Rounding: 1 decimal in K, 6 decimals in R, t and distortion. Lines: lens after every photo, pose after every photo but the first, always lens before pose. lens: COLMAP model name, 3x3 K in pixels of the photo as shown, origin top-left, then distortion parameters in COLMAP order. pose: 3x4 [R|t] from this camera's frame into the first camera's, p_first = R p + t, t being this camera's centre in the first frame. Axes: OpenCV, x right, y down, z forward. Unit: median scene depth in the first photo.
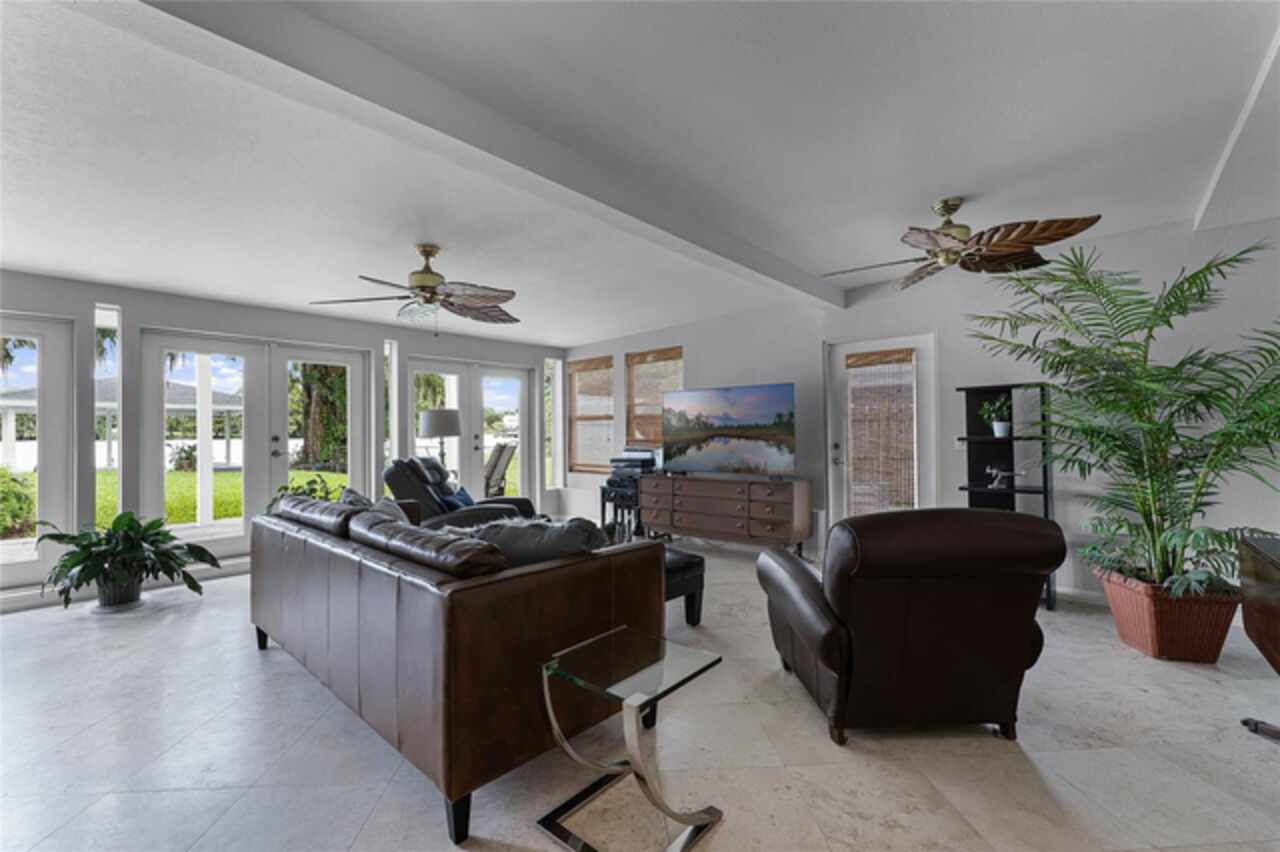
lens RADIAL K [[535.7, 0, 643.8], [0, 535.7, 427.9], [0, 0, 1]] dist [-0.000768, 0.000302]
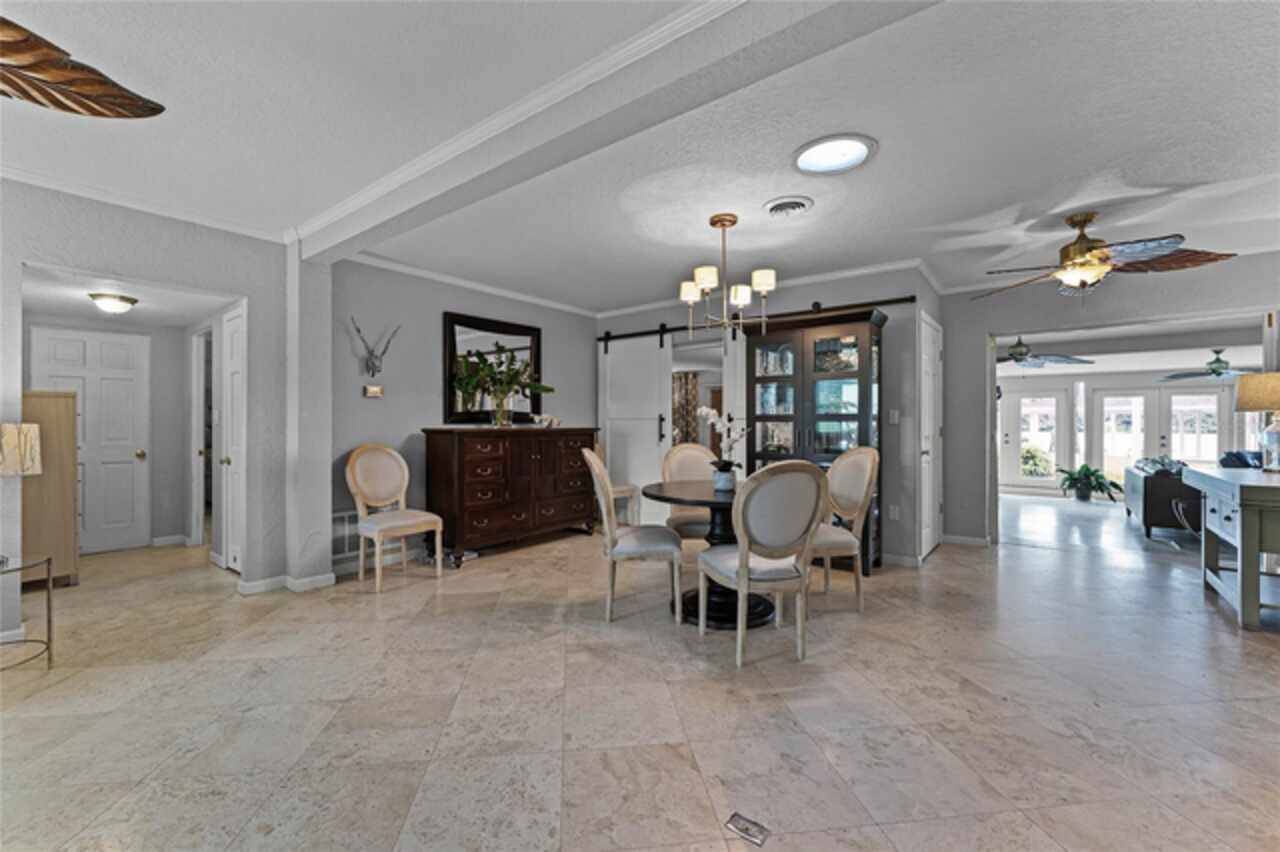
lens RADIAL K [[520.1, 0, 644.6], [0, 520.1, 423.4], [0, 0, 1]] dist [0.029447, -0.000072]
pose [[0.073191, -0.000756, -0.997318, 1.413949], [0.009862, 0.999951, -0.000034, -0.064143], [0.997269, -0.009833, 0.073195, -1.289963]]
